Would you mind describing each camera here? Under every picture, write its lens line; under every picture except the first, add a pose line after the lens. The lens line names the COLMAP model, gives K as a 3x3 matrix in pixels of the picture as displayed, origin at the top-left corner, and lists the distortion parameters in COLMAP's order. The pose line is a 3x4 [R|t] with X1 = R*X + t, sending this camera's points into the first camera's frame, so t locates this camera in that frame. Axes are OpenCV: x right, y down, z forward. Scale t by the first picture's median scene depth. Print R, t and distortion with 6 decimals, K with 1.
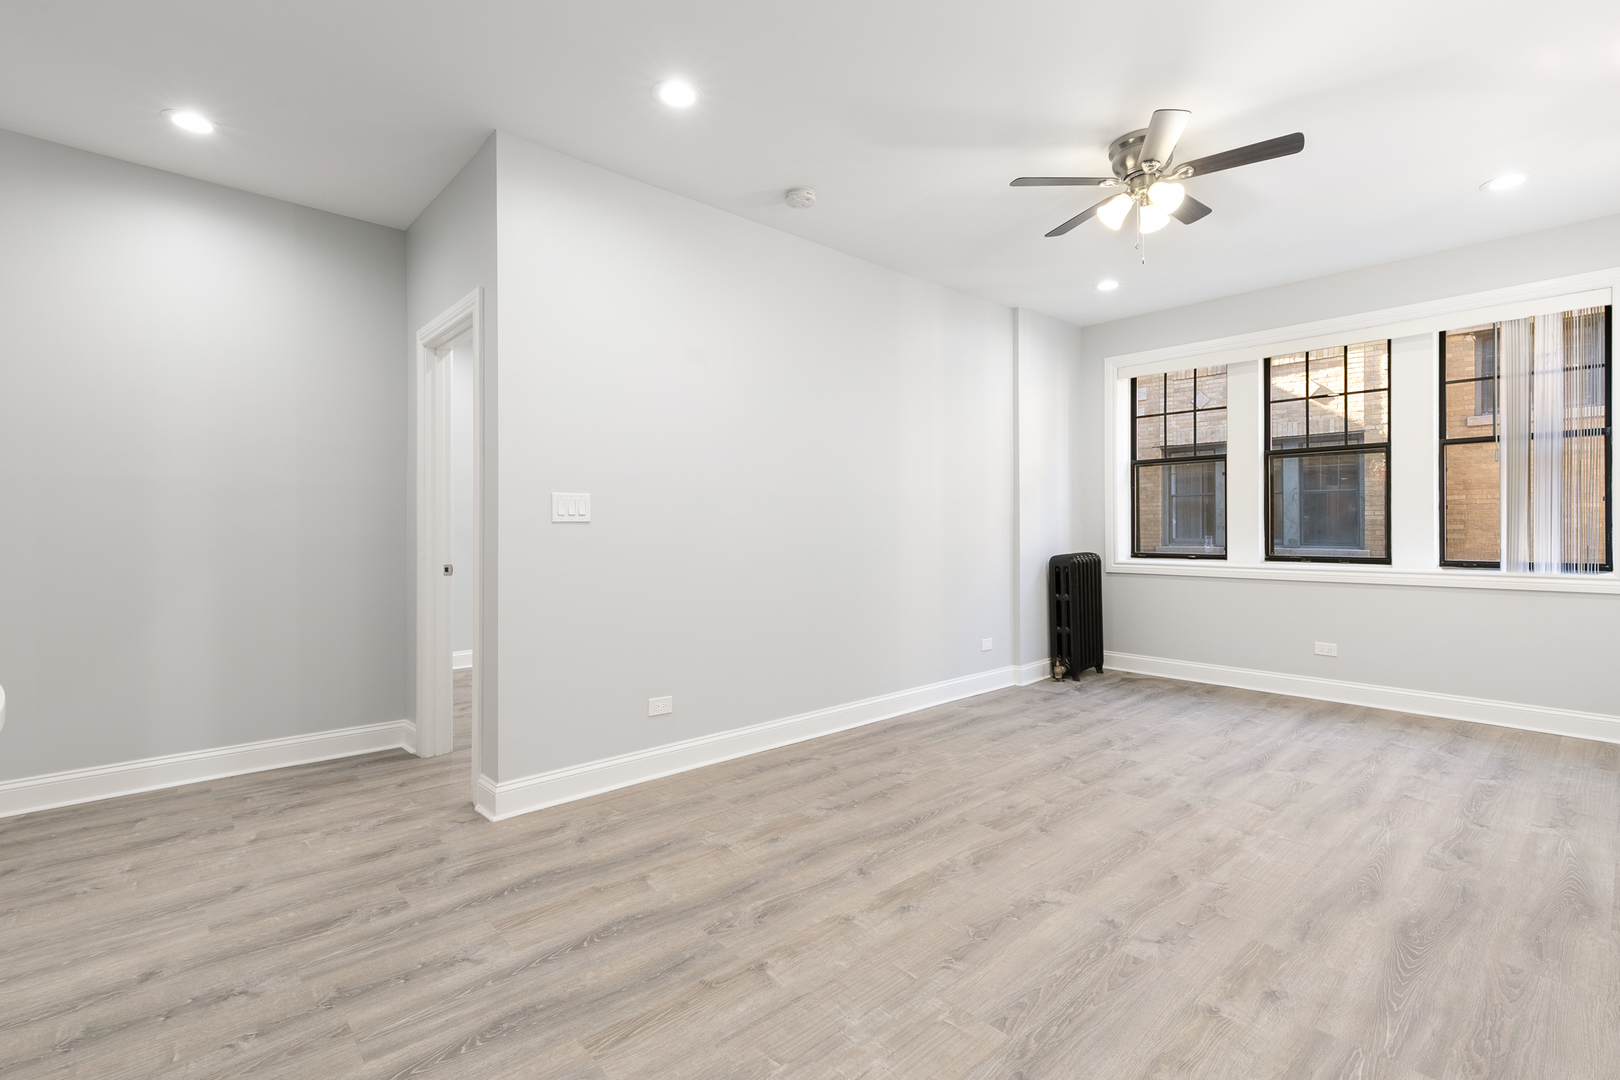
lens RADIAL K [[731.1, 0, 809.4], [0, 731.1, 534.3], [0, 0, 1]] dist [0.004610, 0.000514]
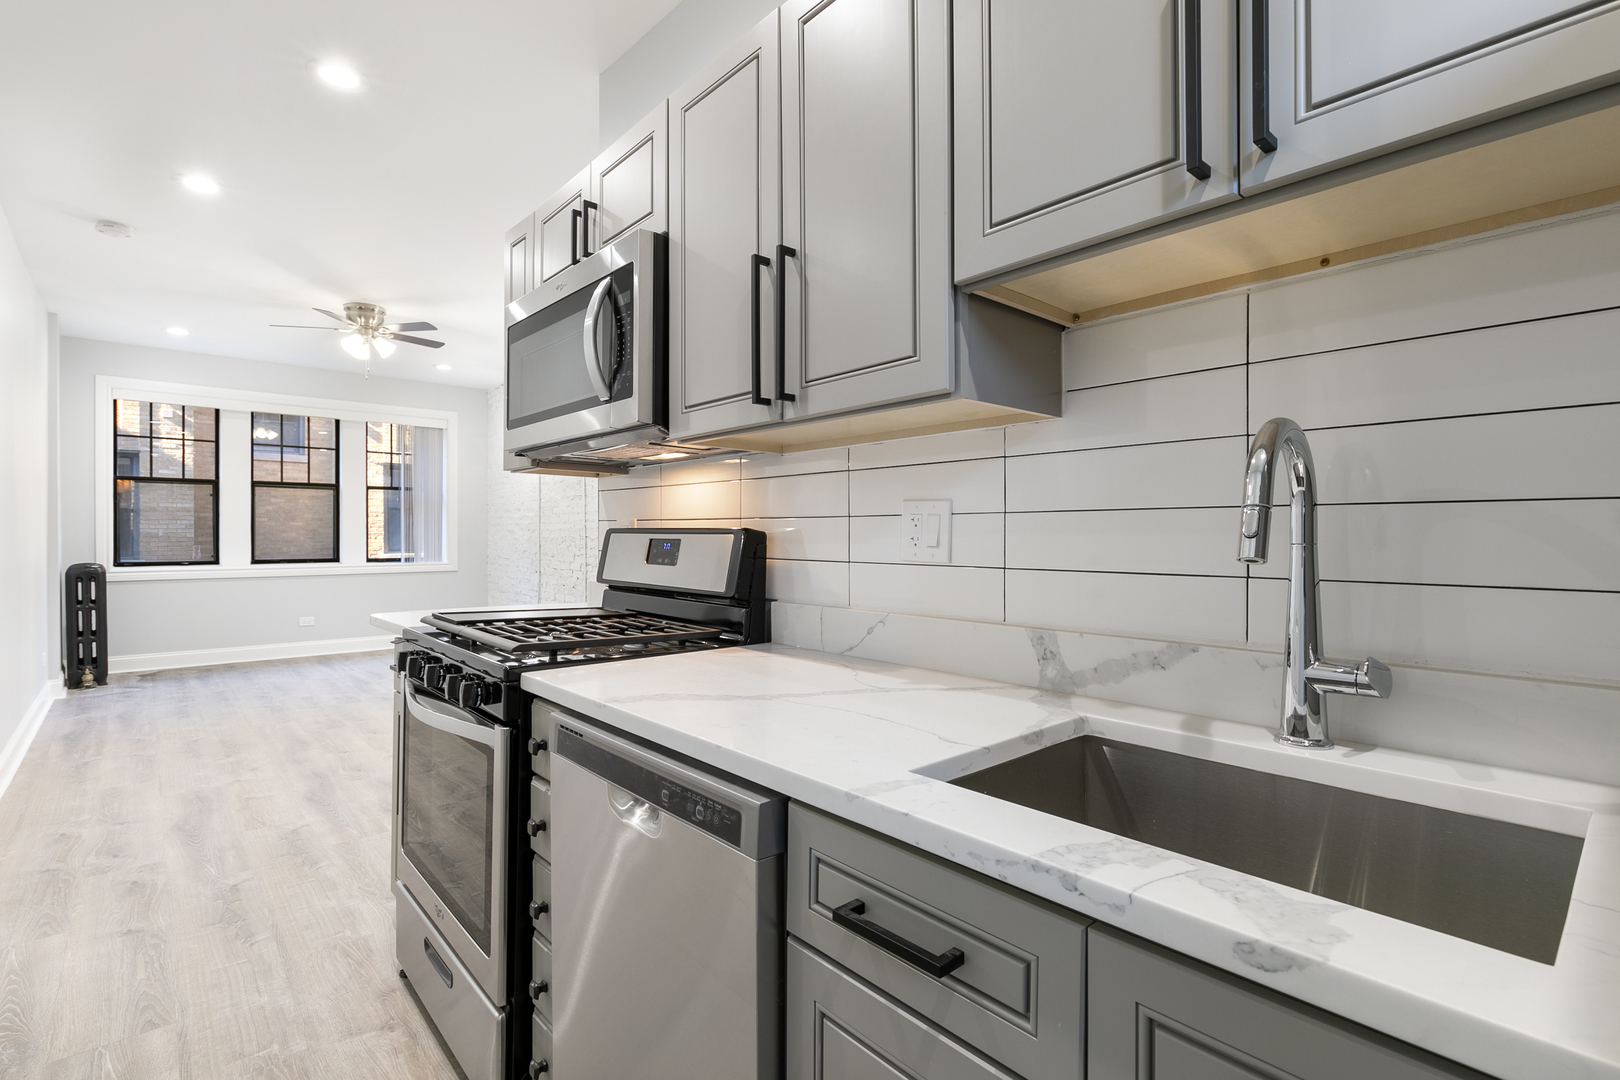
lens RADIAL K [[781.0, 0, 810.0], [0, 781.0, 540.0], [0, 0, 1]] dist [0.003252, 0.000704]
pose [[0.013385, 0.000620, 0.999910, -1.261418], [0.010458, 0.999945, -0.000760, 0.008339], [-0.999856, 0.010467, 0.013378, -0.035077]]
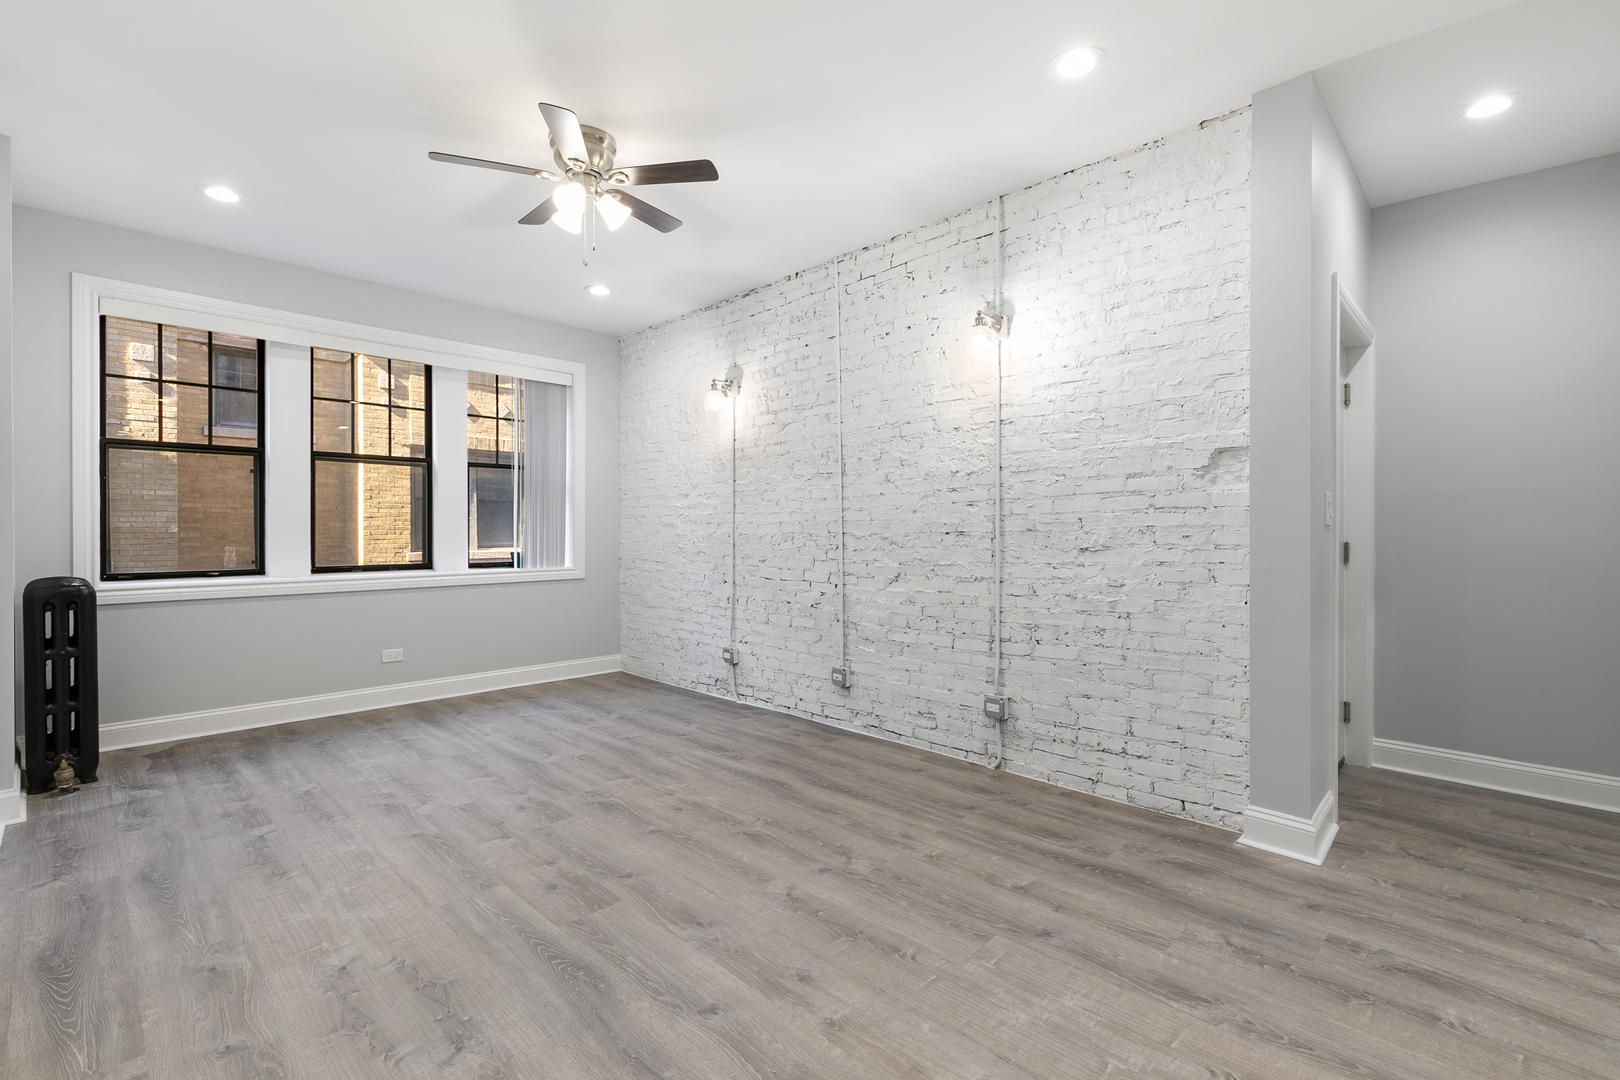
lens RADIAL K [[731.1, 0, 809.4], [0, 731.1, 534.3], [0, 0, 1]] dist [0.004610, 0.000514]
pose [[-0.060283, -0.000705, 0.998181, -0.510622], [0.011252, 0.999936, 0.001386, -0.008466], [-0.998118, 0.011315, -0.060271, 0.728420]]
